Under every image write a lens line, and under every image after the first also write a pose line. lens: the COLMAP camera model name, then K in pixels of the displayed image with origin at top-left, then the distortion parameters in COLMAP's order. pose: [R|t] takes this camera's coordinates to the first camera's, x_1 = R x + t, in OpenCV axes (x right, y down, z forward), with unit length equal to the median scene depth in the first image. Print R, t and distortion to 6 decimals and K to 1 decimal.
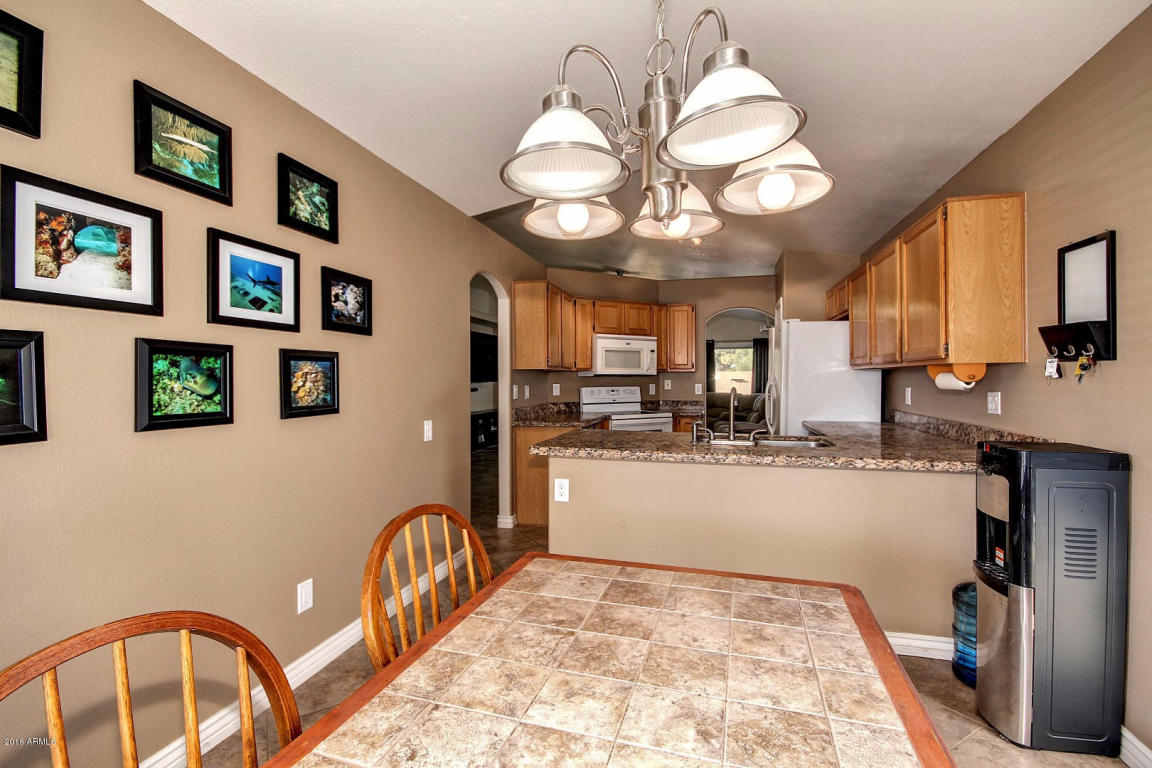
lens RADIAL K [[545.0, 0, 569.9], [0, 545.0, 377.5], [0, 0, 1]] dist [0.006887, -0.012043]
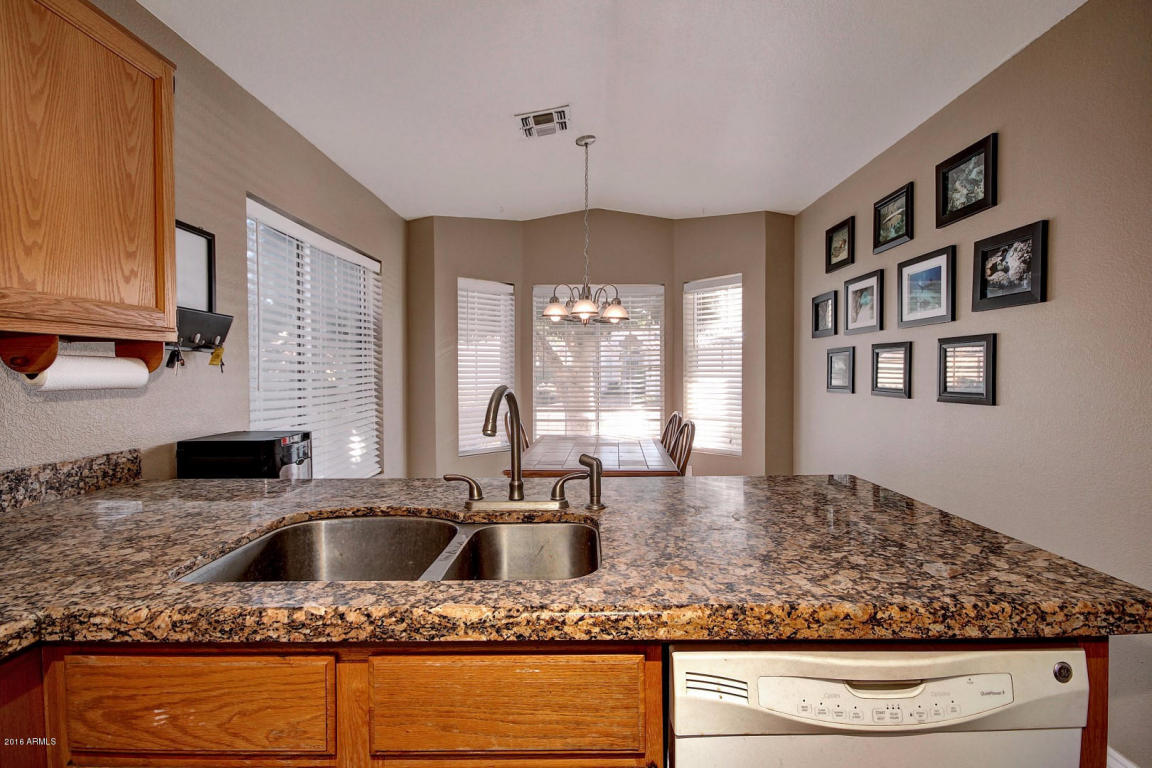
lens RADIAL K [[545.0, 0, 579.6], [0, 545.0, 384.5], [0, 0, 1]] dist [0.006887, -0.012043]
pose [[-0.969779, 0.011885, -0.243693, 0.242997], [0.006169, 0.999688, 0.024206, 0.005544], [0.243905, 0.021971, -0.969550, 0.992689]]
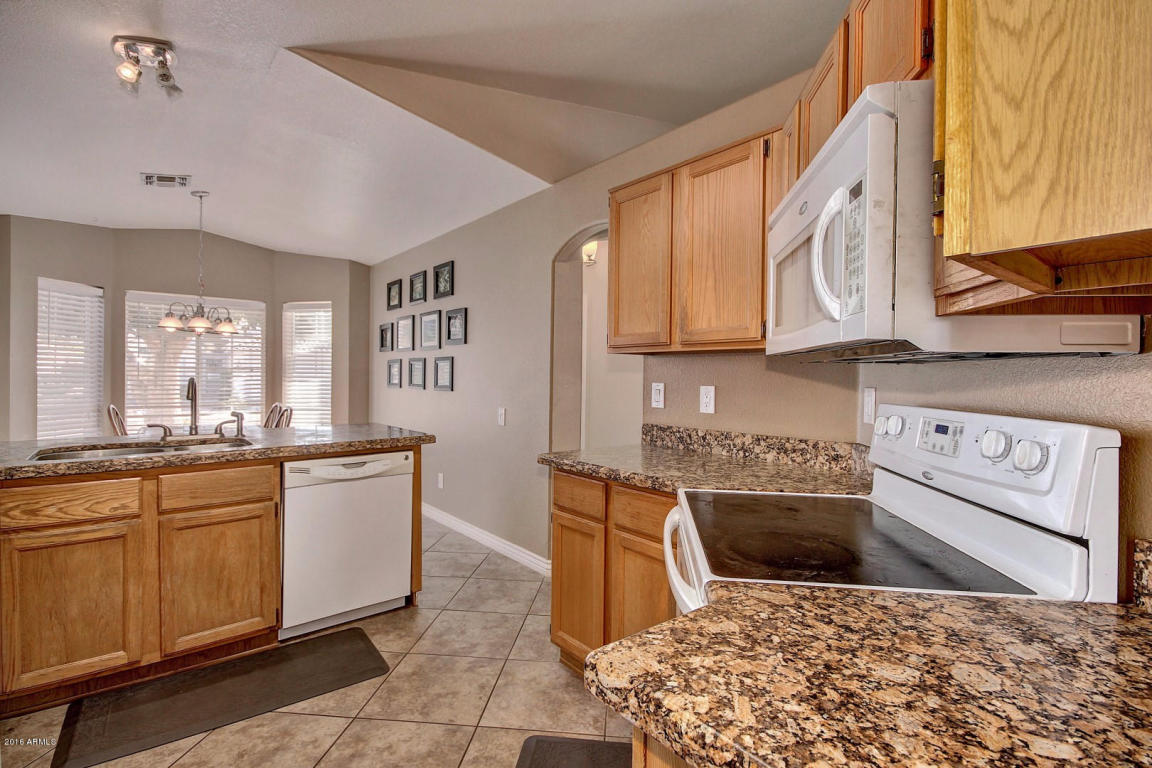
lens RADIAL K [[545.0, 0, 582.9], [0, 545.0, 380.8], [0, 0, 1]] dist [0.006887, -0.012043]
pose [[-0.587178, 0.003377, -0.809451, 0.450038], [-0.008334, 0.999913, 0.010217, 0.006756], [0.809415, 0.012746, -0.587098, 1.417067]]
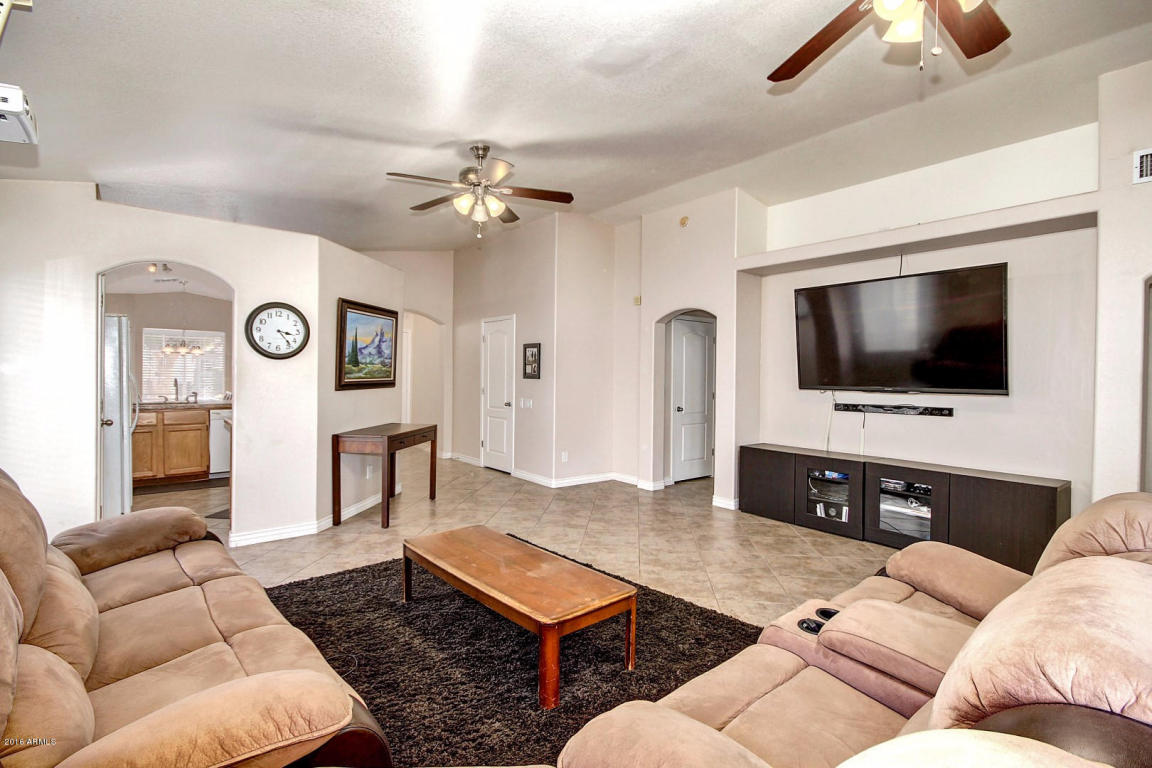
lens RADIAL K [[545.0, 0, 581.4], [0, 545.0, 385.1], [0, 0, 1]] dist [0.006887, -0.012043]
pose [[-0.588576, 0.008875, -0.808393, 0.788141], [-0.009480, 0.999795, 0.017878, -0.005610], [0.808386, 0.018186, -0.588371, 2.551527]]
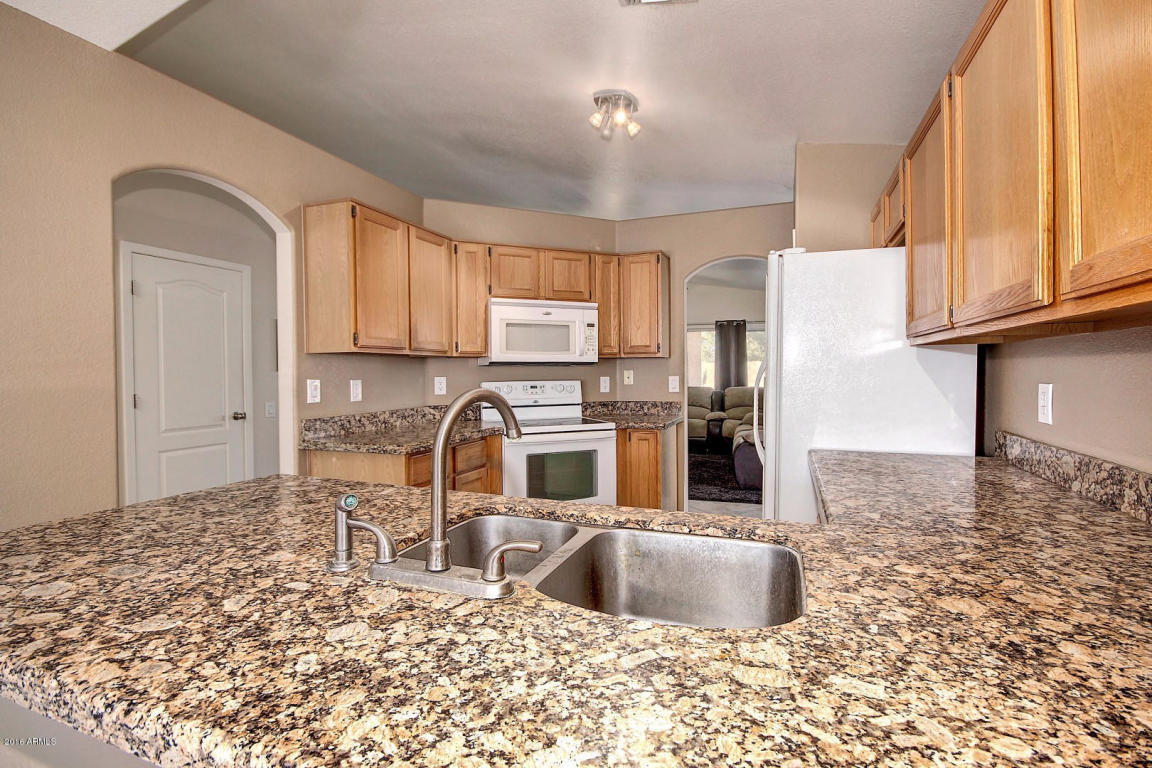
lens RADIAL K [[545.0, 0, 573.1], [0, 545.0, 379.9], [0, 0, 1]] dist [0.006887, -0.012043]
pose [[0.994164, -0.003761, -0.107816, 0.273842], [0.005795, 0.999811, 0.018560, 0.005386], [0.107725, -0.019076, 0.993998, 0.491600]]
